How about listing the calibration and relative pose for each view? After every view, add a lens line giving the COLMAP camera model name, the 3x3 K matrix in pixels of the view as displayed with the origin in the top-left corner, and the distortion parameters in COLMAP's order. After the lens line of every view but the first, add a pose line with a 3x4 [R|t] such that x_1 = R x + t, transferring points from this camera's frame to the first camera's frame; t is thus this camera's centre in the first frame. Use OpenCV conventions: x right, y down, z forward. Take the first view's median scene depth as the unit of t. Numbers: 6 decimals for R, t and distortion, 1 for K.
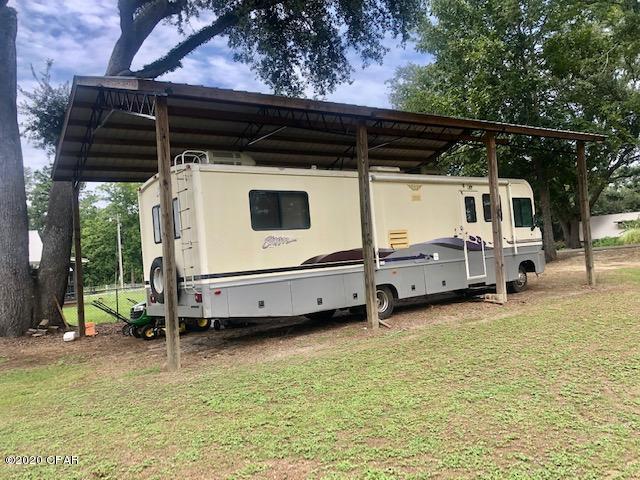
lens RADIAL K [[527.8, 0, 320.0], [0, 527.8, 240.0], [0, 0, 1]] dist [0.000896, -0.002629]
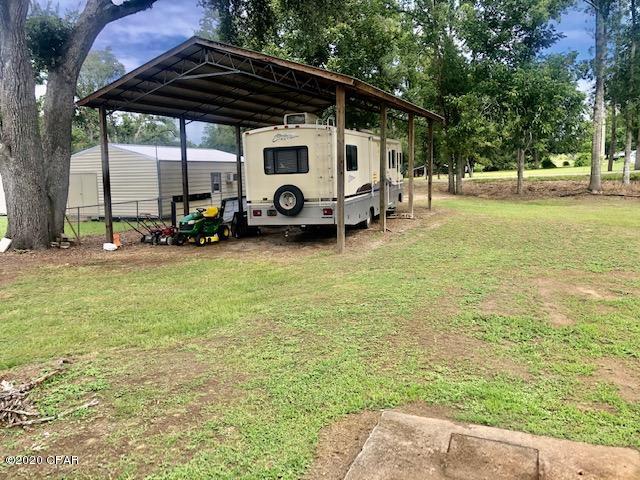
lens RADIAL K [[527.8, 0, 320.0], [0, 527.8, 240.0], [0, 0, 1]] dist [0.000896, -0.002629]
pose [[0.859715, -0.013050, 0.510606, -0.696733], [-0.058242, 0.990649, 0.123383, -0.001621], [-0.507442, -0.135813, 0.850916, -0.229870]]
